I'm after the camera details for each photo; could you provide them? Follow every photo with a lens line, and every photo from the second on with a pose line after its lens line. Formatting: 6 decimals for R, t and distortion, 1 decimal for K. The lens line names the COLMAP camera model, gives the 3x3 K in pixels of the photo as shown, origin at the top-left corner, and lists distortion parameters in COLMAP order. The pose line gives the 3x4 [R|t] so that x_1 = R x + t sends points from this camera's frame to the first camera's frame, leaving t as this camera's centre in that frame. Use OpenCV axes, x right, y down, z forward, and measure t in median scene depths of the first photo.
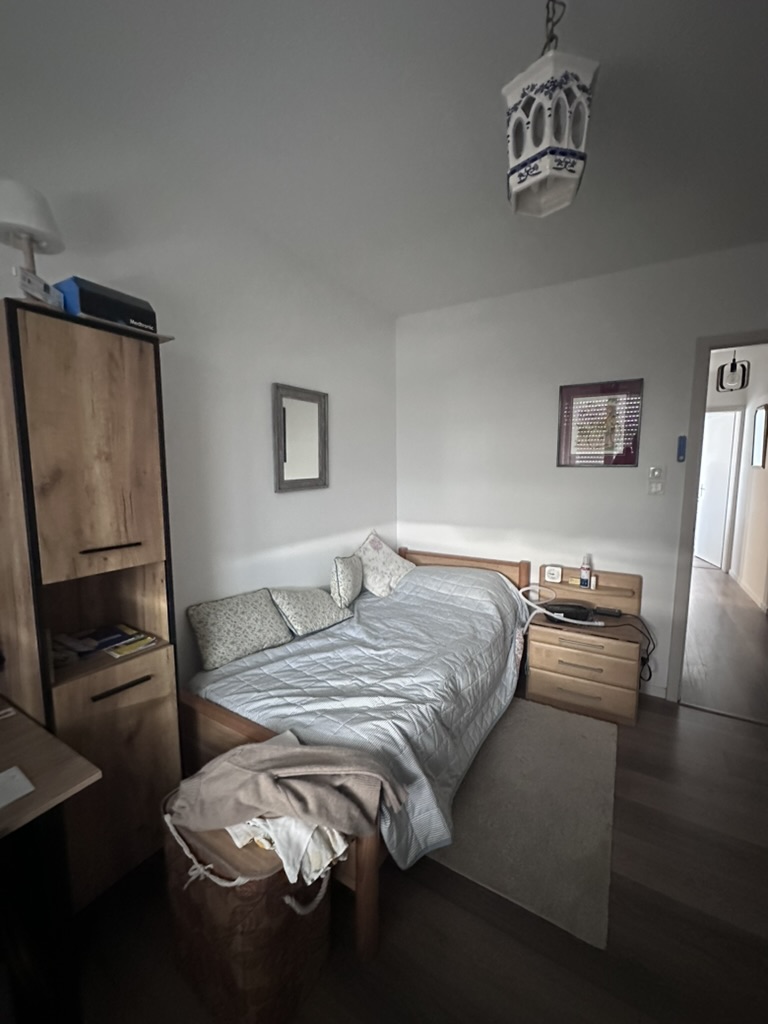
lens RADIAL K [[409.1, 0, 385.7], [0, 409.1, 512.1], [0, 0, 1]] dist [-0.002236, 0.000648]
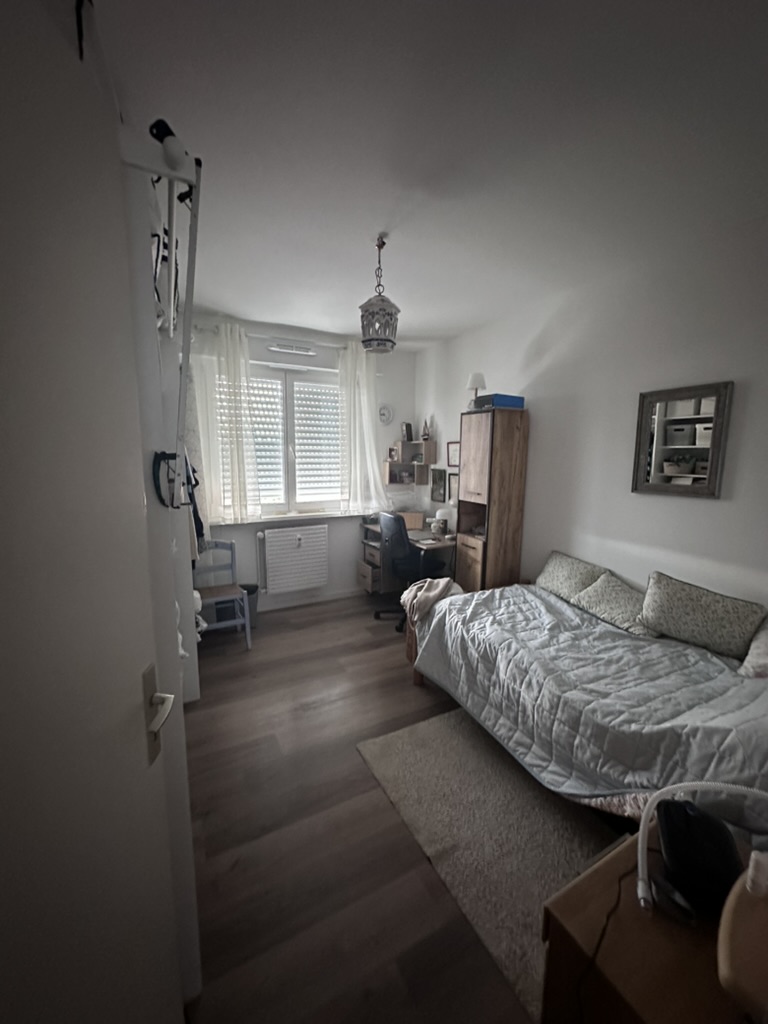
lens RADIAL K [[409.1, 0, 385.7], [0, 409.1, 512.1], [0, 0, 1]] dist [-0.002236, 0.000648]
pose [[-0.517314, 0.121077, -0.847187, 2.550833], [-0.107043, 0.973012, 0.204423, -0.375229], [0.849075, 0.196436, -0.490393, 2.457445]]
